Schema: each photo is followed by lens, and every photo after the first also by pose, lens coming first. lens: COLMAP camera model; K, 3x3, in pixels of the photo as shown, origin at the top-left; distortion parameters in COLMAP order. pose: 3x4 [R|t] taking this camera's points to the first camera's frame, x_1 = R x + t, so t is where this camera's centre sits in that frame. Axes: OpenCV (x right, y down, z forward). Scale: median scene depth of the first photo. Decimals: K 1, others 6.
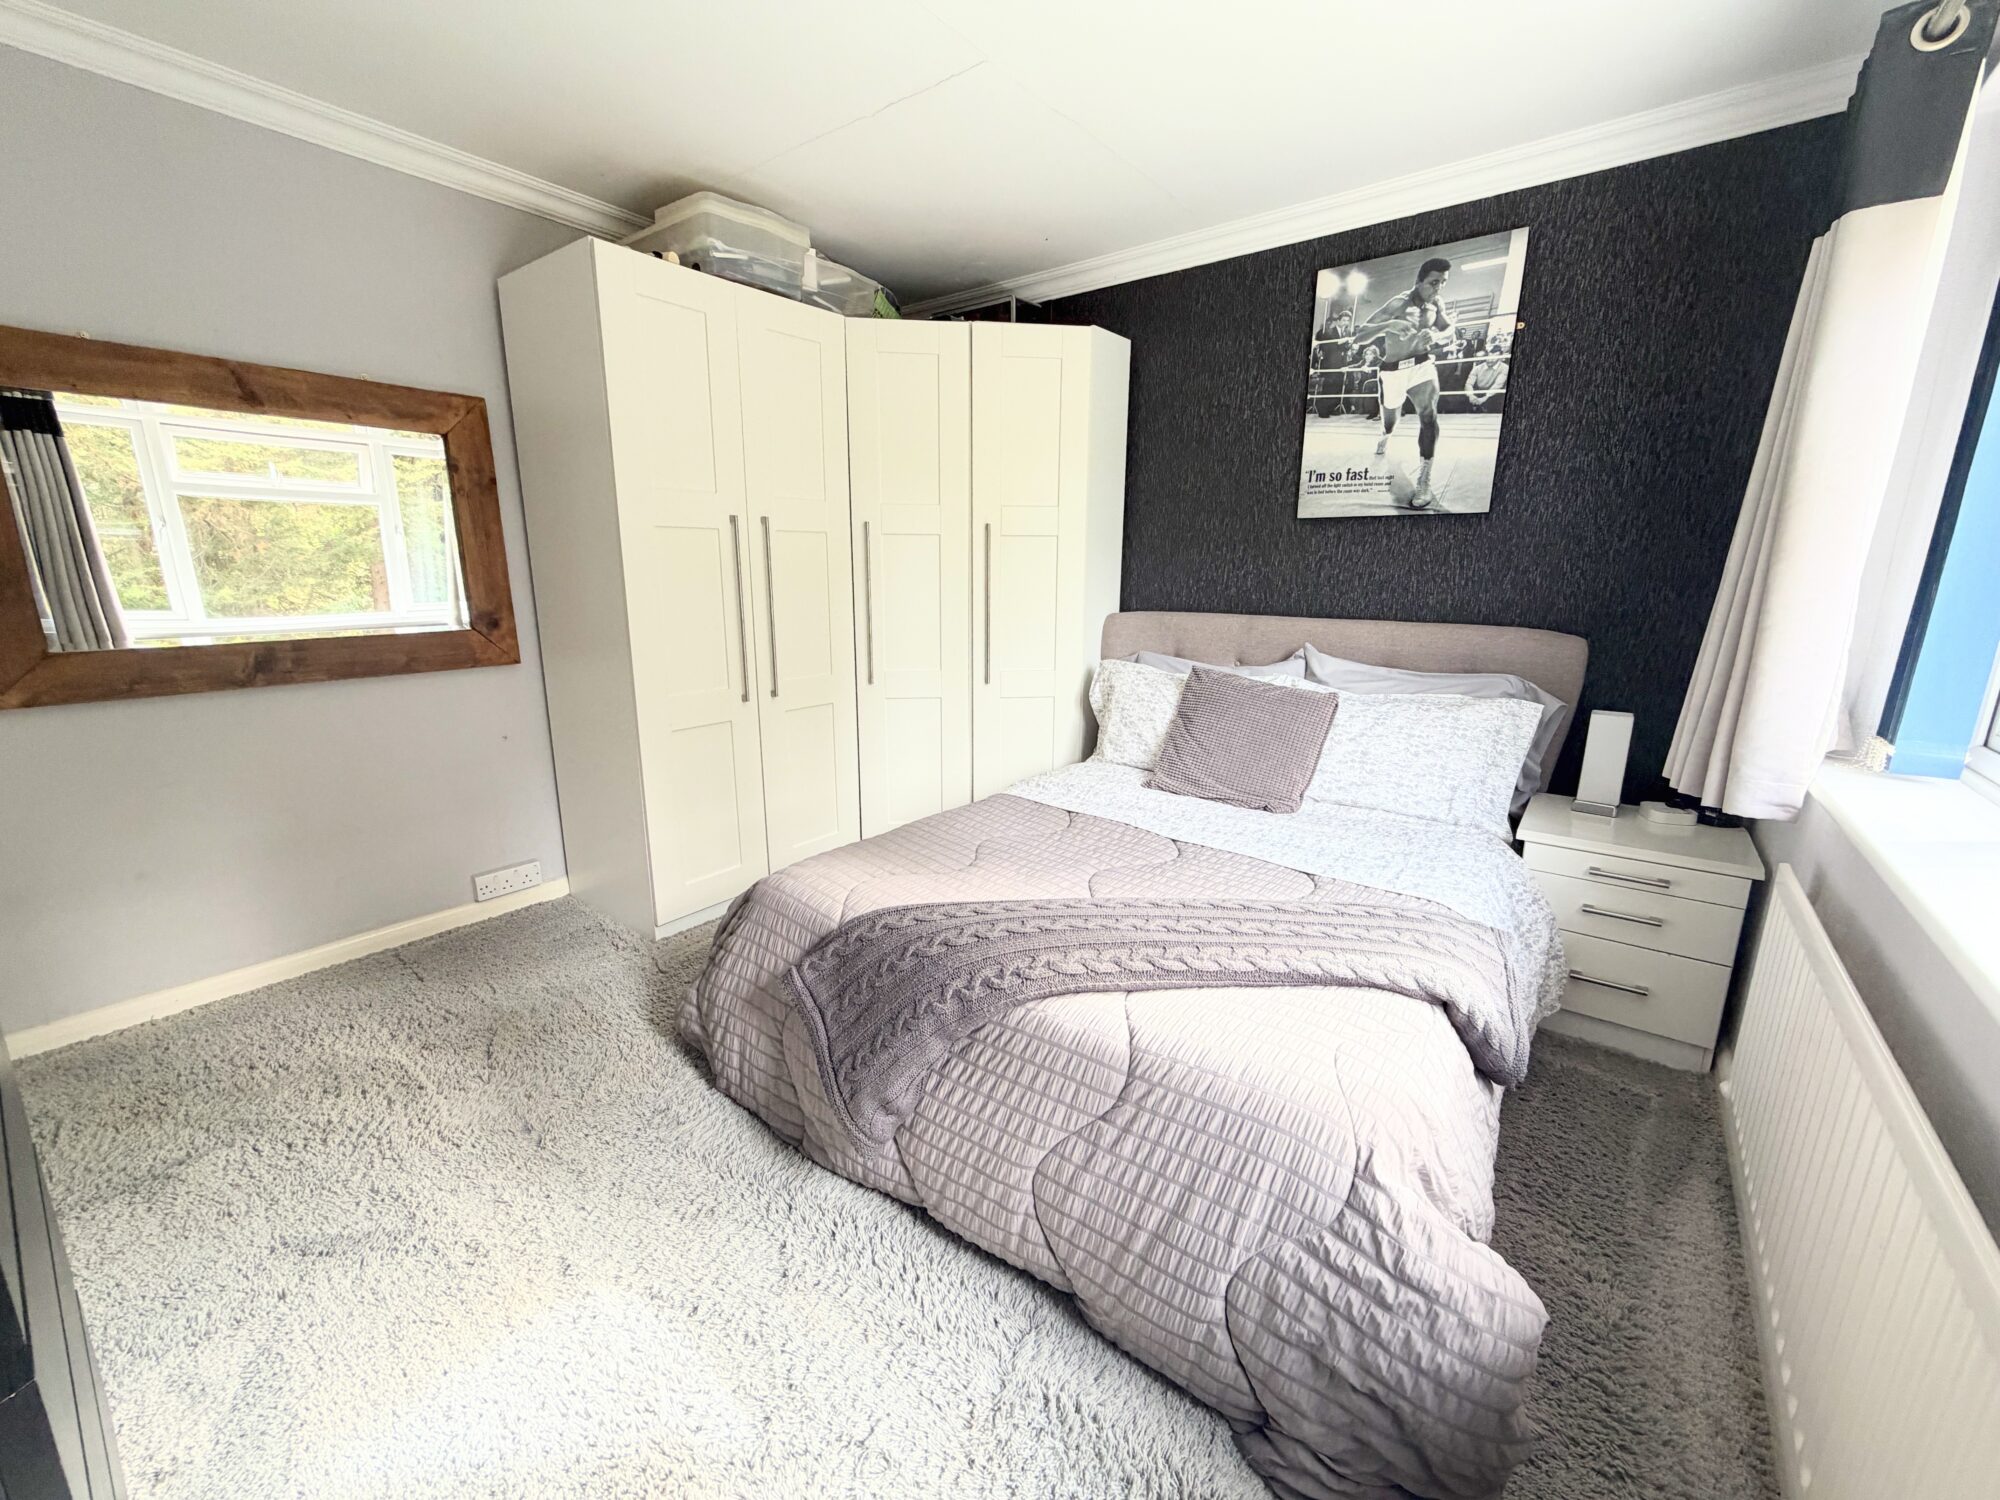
lens RADIAL K [[800.5, 0, 996.3], [0, 800.5, 749.8], [0, 0, 1]] dist [0.001973, 0.000279]
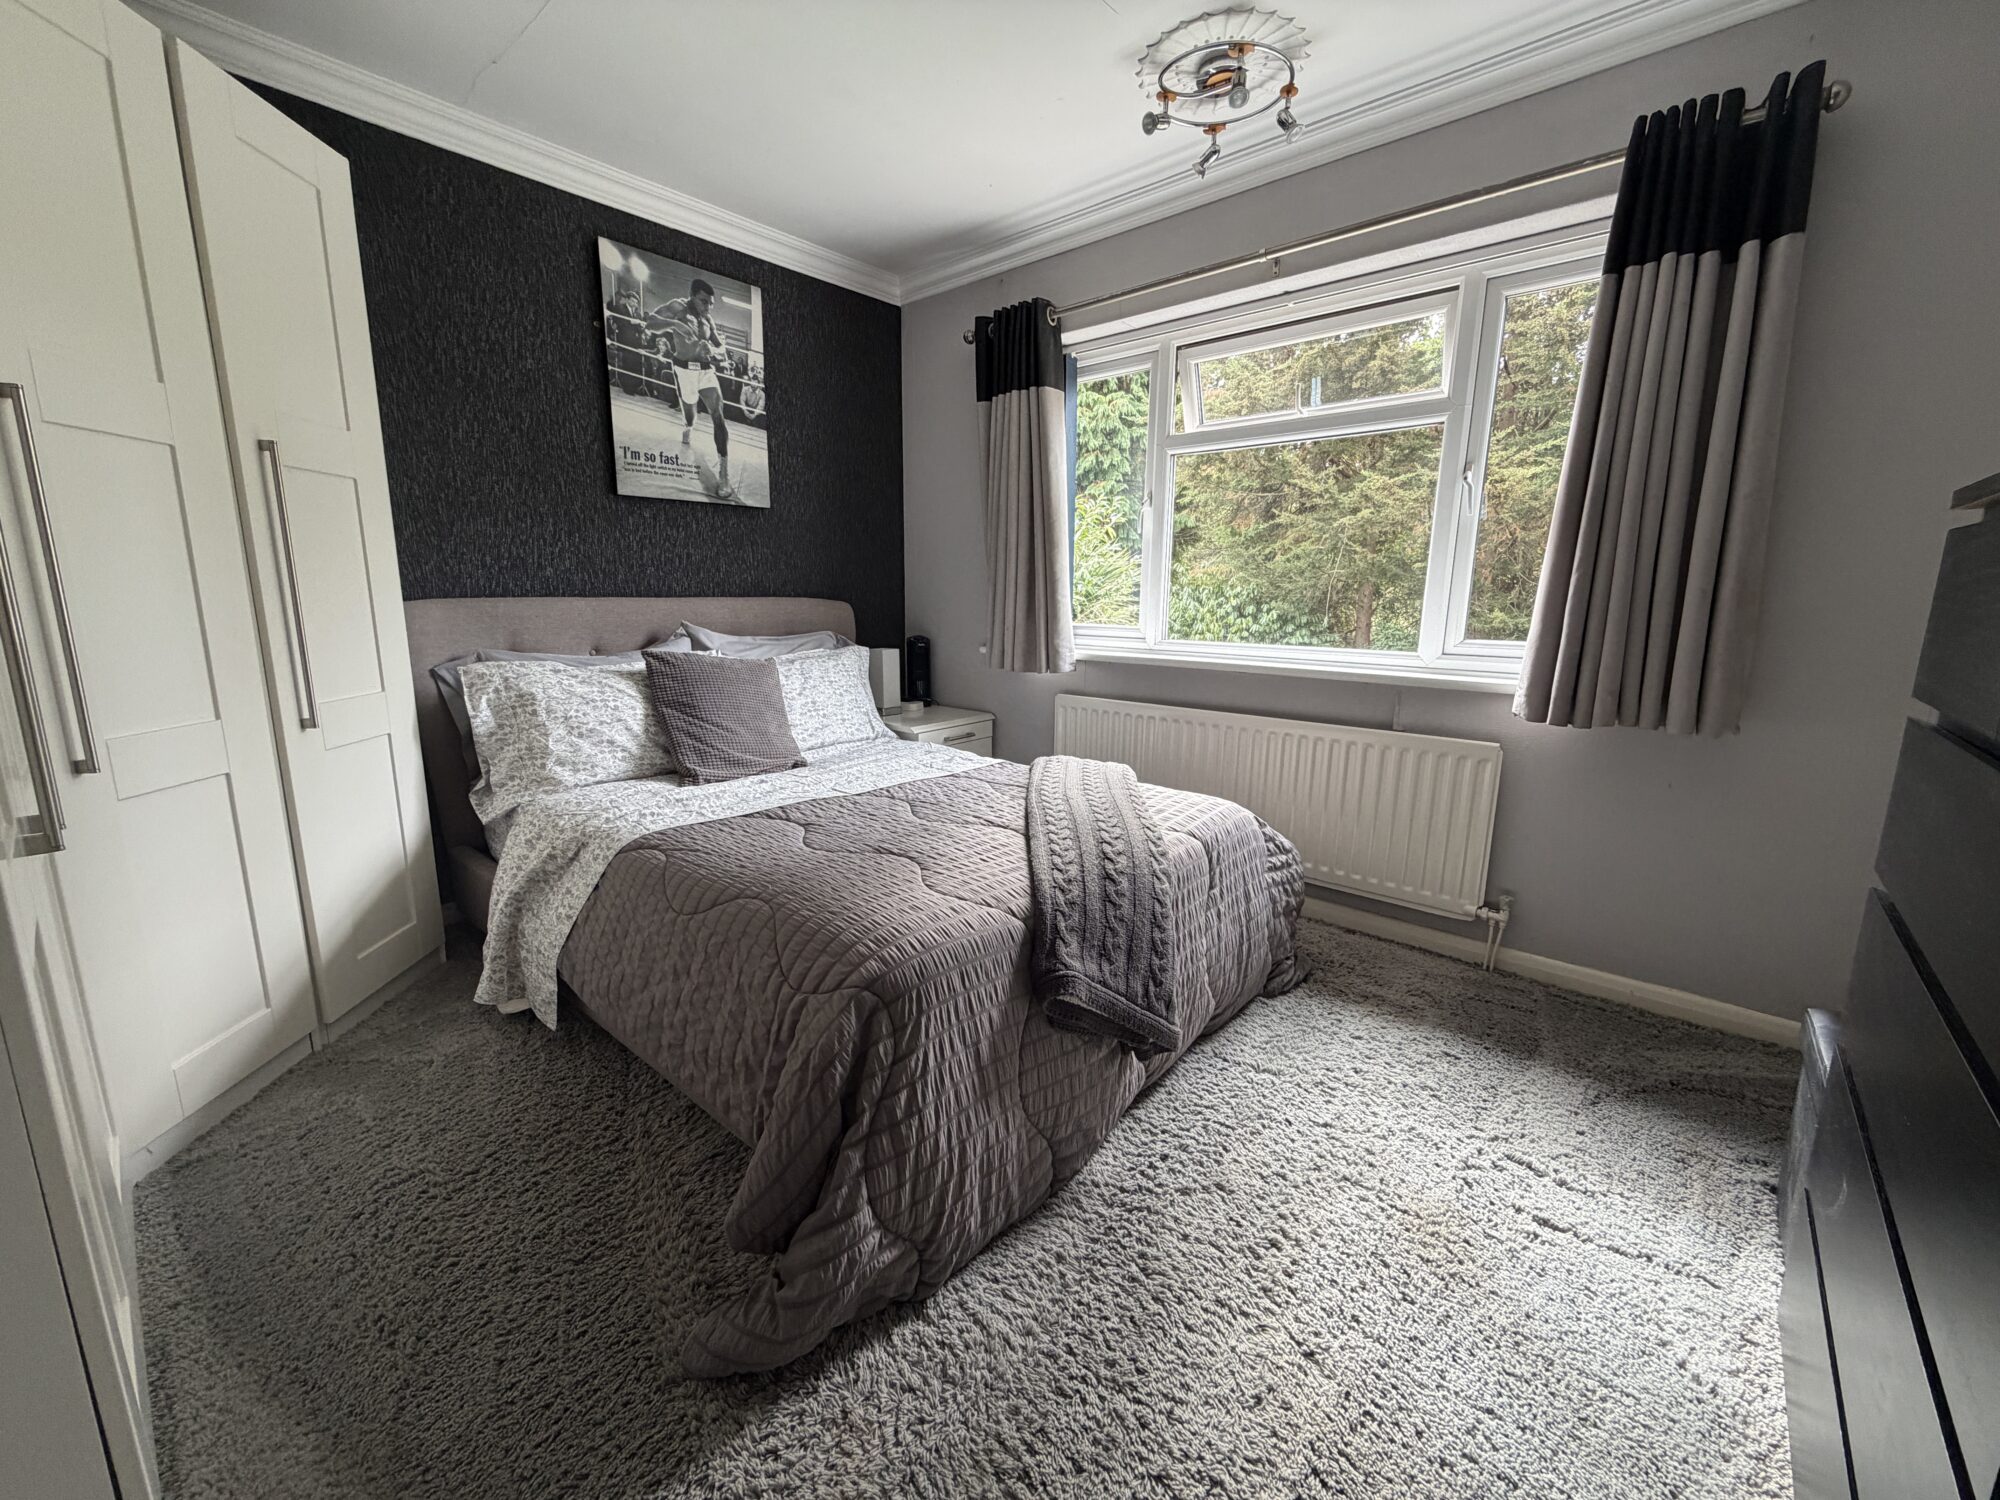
lens RADIAL K [[800.5, 0, 996.5], [0, 800.5, 747.9], [0, 0, 1]] dist [0.001973, 0.000279]
pose [[0.060760, -0.199675, 0.977977, -0.650069], [0.218632, 0.958657, 0.182147, -0.082034], [-0.973914, 0.202750, 0.101903, 0.576677]]
